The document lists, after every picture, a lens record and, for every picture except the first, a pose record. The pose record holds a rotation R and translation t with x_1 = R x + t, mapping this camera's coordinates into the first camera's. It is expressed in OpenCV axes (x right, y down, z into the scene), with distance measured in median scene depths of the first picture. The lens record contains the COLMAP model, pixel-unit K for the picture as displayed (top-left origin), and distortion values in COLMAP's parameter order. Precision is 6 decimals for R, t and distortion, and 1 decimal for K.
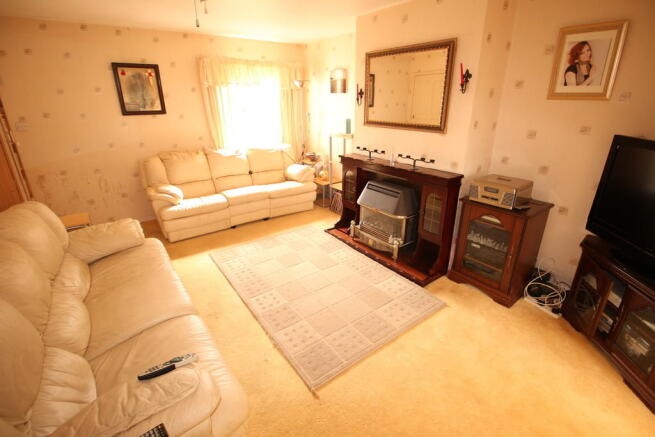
lens RADIAL K [[305.0, 0, 330.2], [0, 305.0, 211.9], [0, 0, 1]] dist [0.001220, -0.007774]
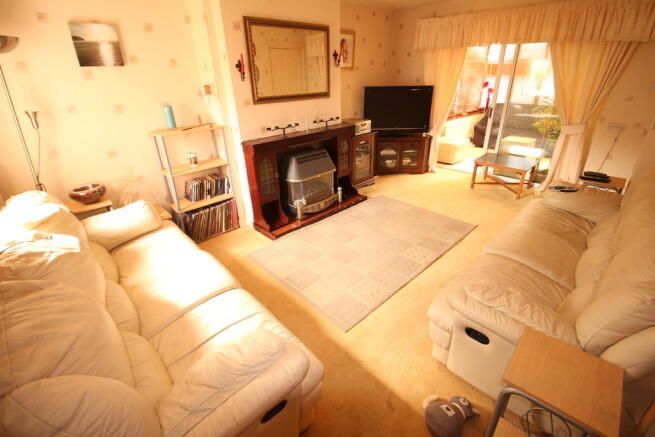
lens RADIAL K [[311.7, 0, 327.5], [0, 311.7, 218.5], [0, 0, 1]] dist [-0.049311, 0.000412]
pose [[-0.137114, -0.441470, 0.886738, -0.966890], [0.340722, 0.819549, 0.460704, -0.406720], [-0.930112, 0.365300, 0.038047, 1.039664]]
